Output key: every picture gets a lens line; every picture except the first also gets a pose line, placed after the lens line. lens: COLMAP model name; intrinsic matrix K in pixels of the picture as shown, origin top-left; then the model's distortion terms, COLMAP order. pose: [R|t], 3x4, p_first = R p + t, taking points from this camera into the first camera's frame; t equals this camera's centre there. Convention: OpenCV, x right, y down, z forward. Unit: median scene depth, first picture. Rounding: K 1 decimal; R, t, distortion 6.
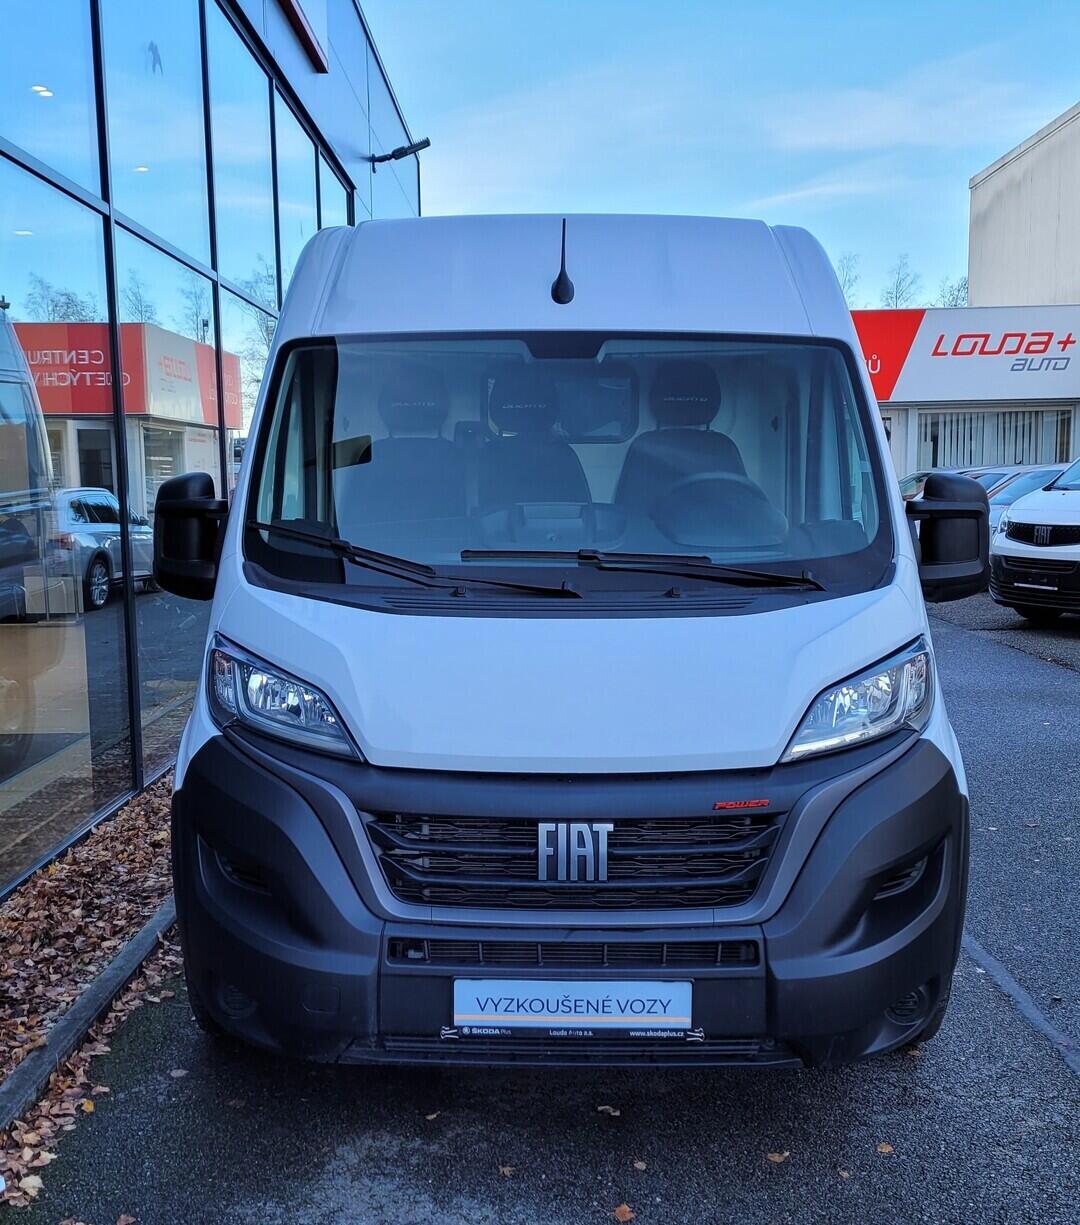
lens RADIAL K [[1414.6, 0, 540.0], [0, 1414.6, 612.5], [0, 0, 1]] dist [0.029552, 0.043550]
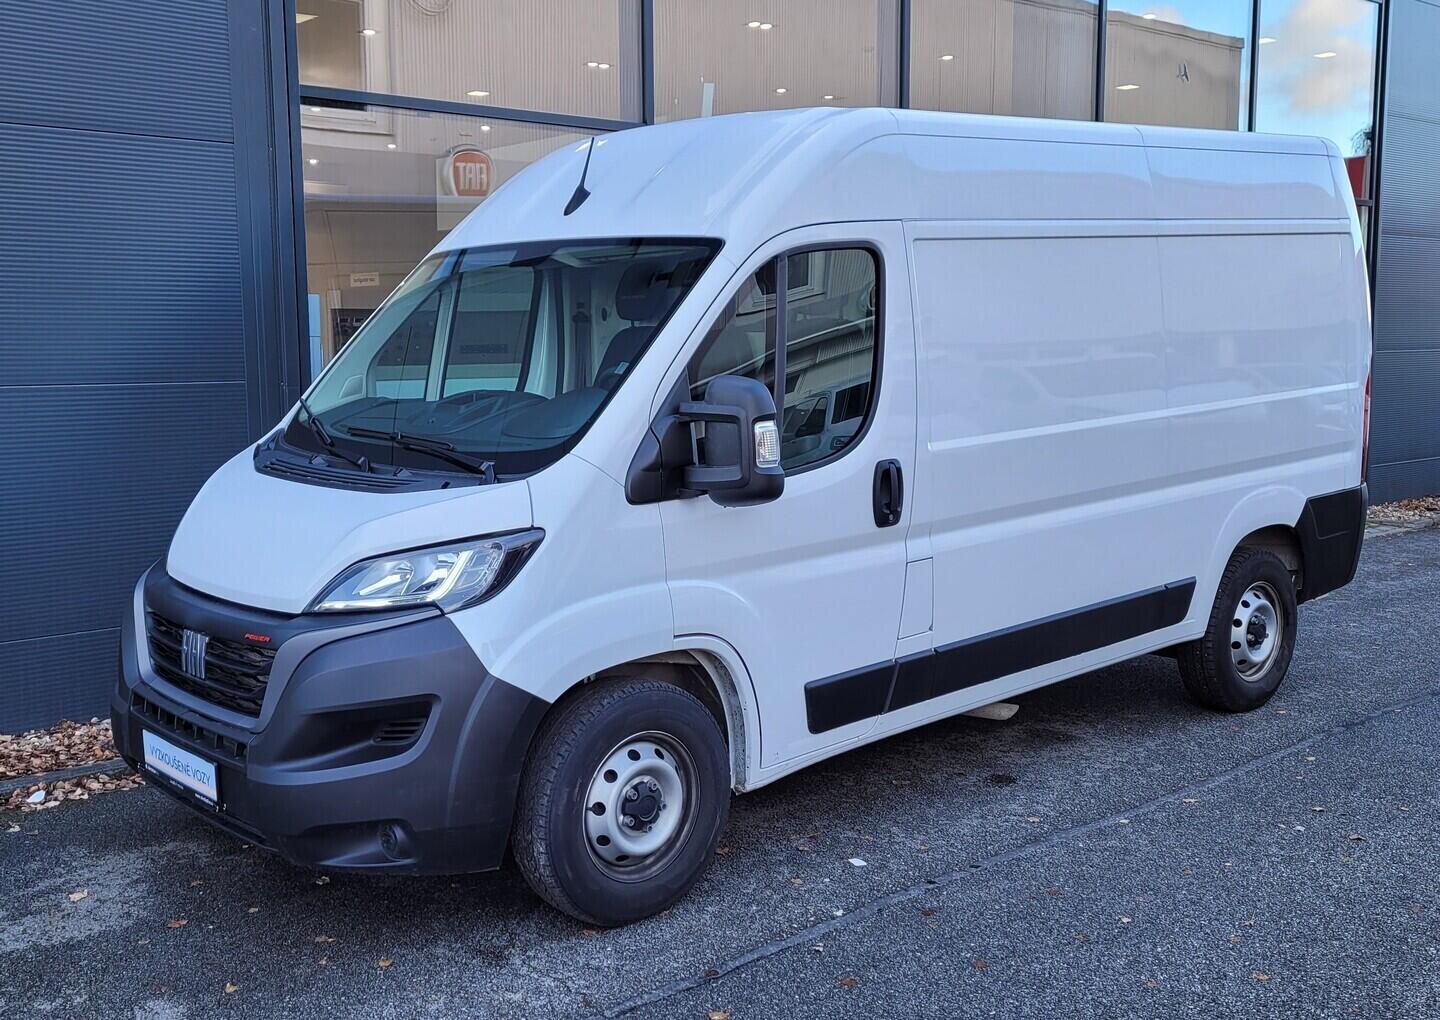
lens RADIAL K [[1513.7, 0, 720.0], [0, 1513.7, 510.0], [0, 0, 1]] dist [0.066642, -0.020045]
pose [[0.671719, 0.091412, -0.735144, 1.345173], [-0.081078, 0.995468, 0.049700, -0.074267], [0.736356, 0.026219, 0.676087, 0.369366]]
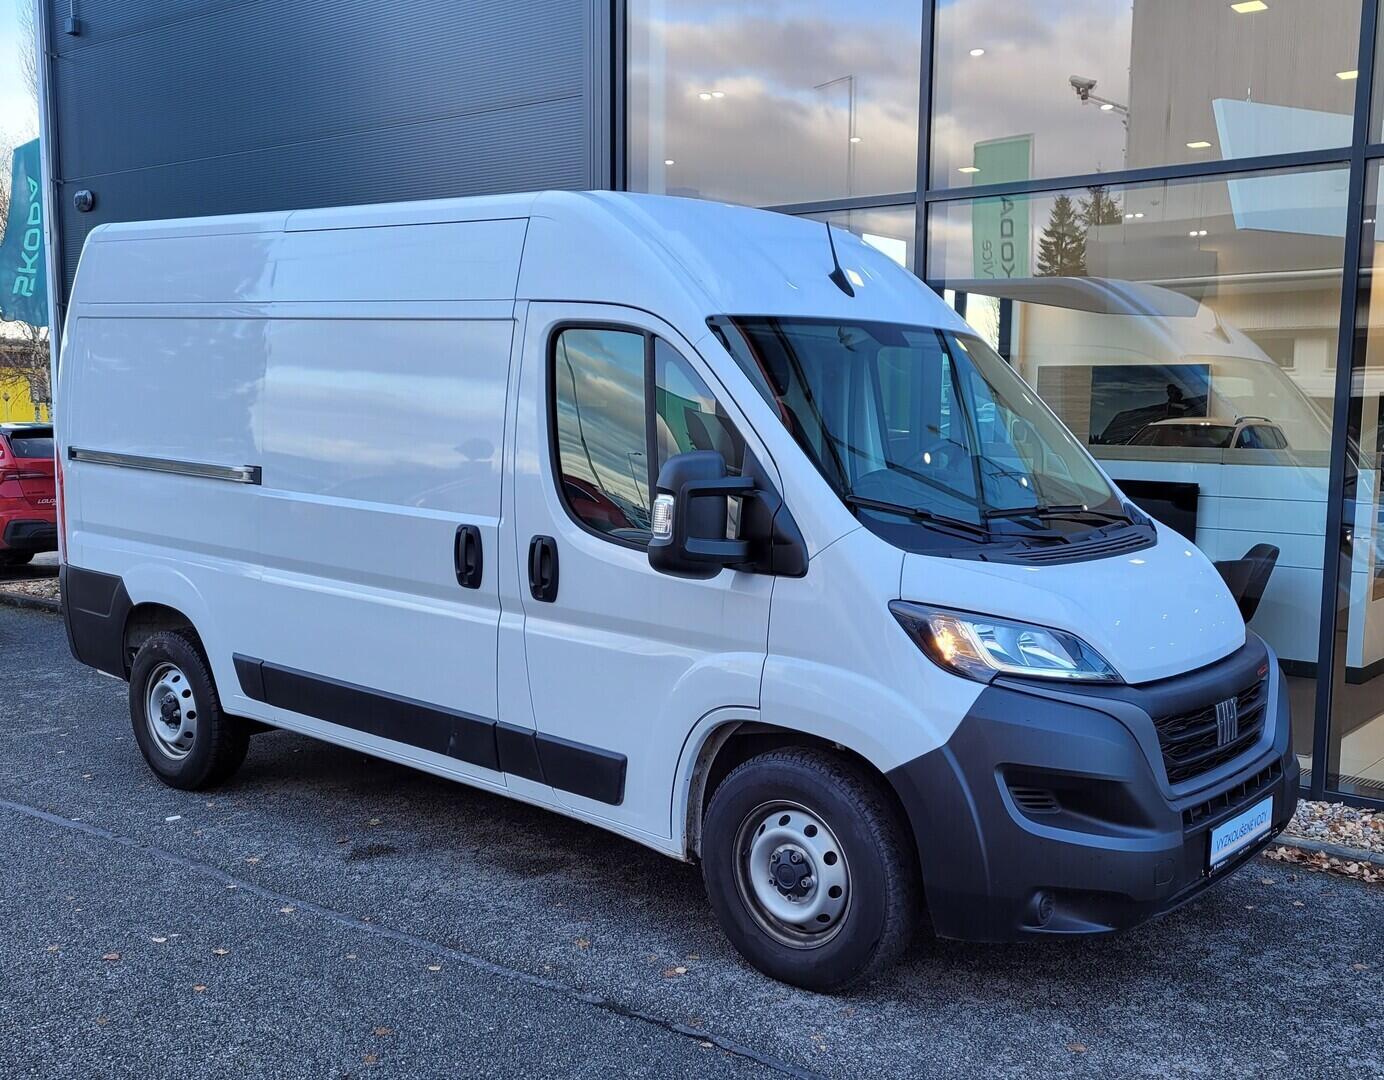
lens RADIAL K [[1448.2, 0, 733.3], [0, 1448.2, 569.4], [0, 0, 1]] dist [0.061748, 0.000657]
pose [[-0.616244, 0.091747, -0.782193, 1.356713], [-0.089309, 0.978643, 0.185152, -0.385460], [0.782475, 0.183956, -0.594889, 3.109739]]
